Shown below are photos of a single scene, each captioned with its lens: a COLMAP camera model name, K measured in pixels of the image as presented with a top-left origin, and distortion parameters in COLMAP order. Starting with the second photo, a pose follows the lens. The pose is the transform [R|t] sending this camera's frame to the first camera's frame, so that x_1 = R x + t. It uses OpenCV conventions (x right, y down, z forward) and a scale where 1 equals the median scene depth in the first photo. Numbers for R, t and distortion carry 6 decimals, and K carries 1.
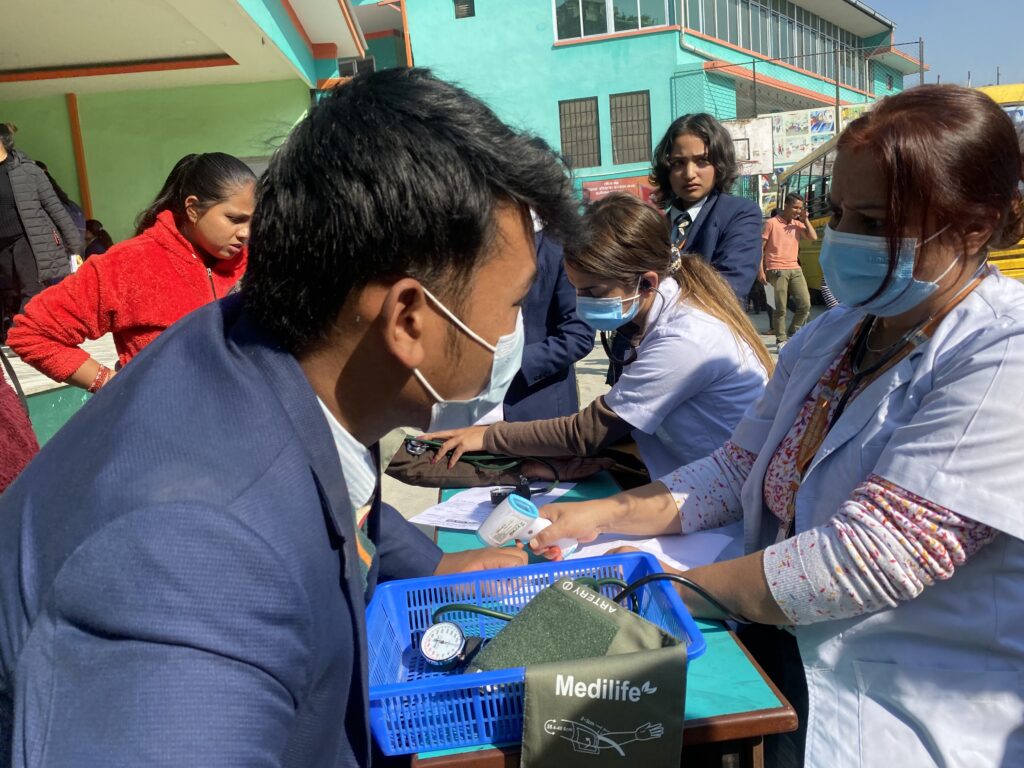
lens RADIAL K [[770.2, 0, 508.2], [0, 770.2, 381.5], [0, 0, 1]] dist [-0.011118, 0.000844]
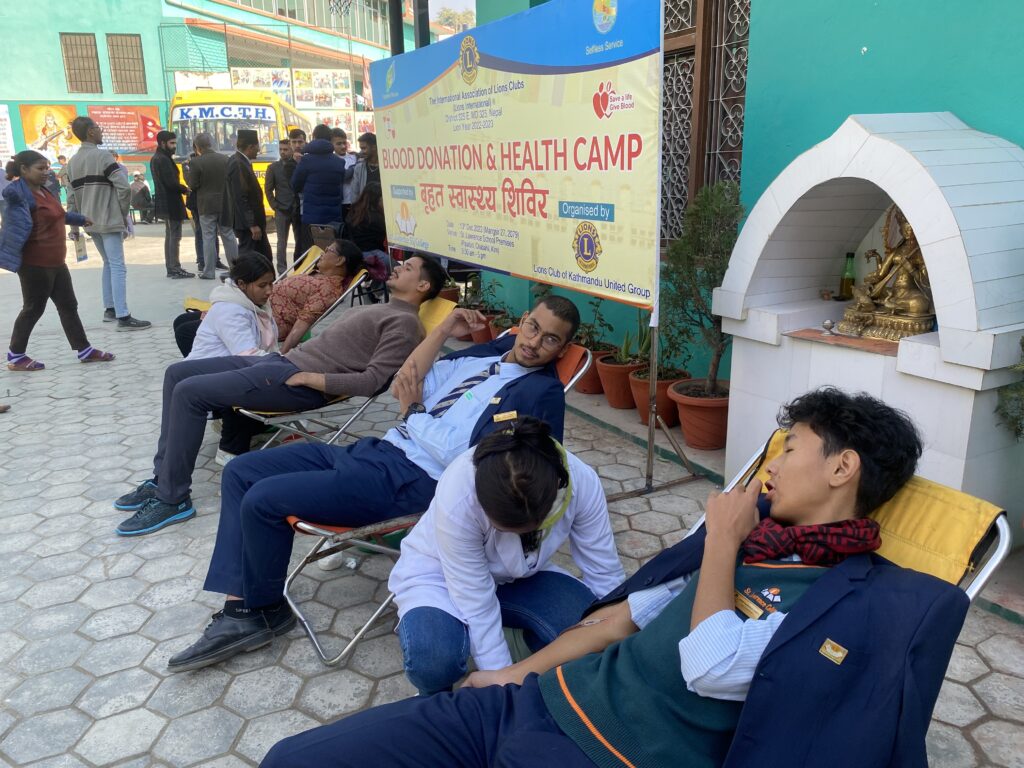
lens RADIAL K [[770.2, 0, 511.9], [0, 770.2, 378.7], [0, 0, 1]] dist [-0.011118, 0.000844]
pose [[0.924949, -0.021841, 0.379464, 0.262498], [-0.018003, 0.994710, 0.101135, 0.031416], [-0.379665, -0.100376, 0.919662, -0.407811]]
